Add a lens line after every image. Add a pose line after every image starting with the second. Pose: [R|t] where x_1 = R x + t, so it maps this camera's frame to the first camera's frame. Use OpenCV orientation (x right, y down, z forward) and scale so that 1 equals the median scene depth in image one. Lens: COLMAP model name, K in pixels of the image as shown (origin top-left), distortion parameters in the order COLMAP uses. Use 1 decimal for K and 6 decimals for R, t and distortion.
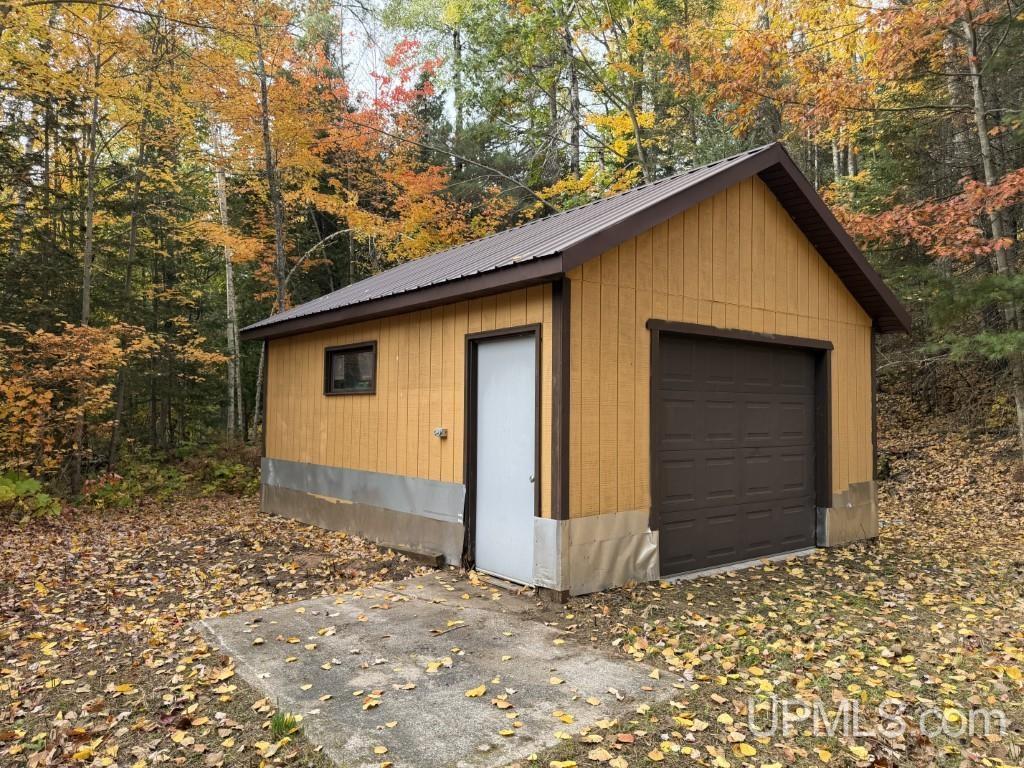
lens RADIAL K [[726.5, 0, 512.0], [0, 726.5, 384.0], [0, 0, 1]] dist [0.040707, -0.000837]
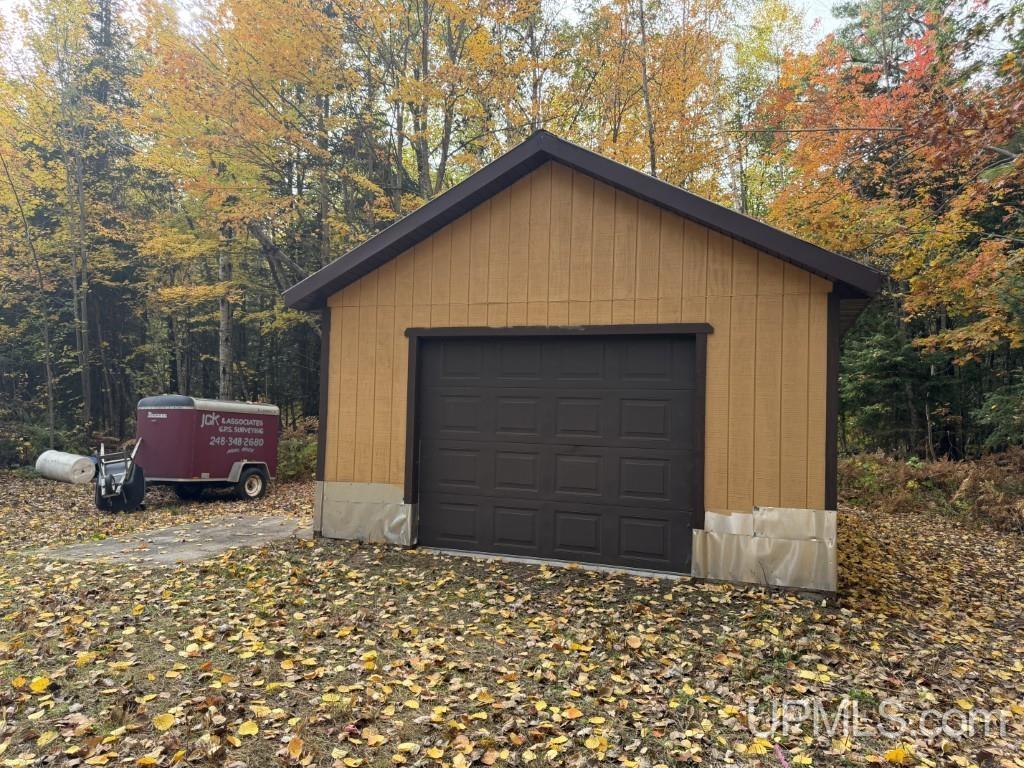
lens RADIAL K [[726.5, 0, 512.0], [0, 726.5, 384.0], [0, 0, 1]] dist [0.040707, -0.000837]
pose [[0.537778, -0.023586, -0.842756, 1.277897], [0.011001, 0.999720, -0.020959, 0.030098], [0.843015, 0.002000, 0.537887, 0.489295]]
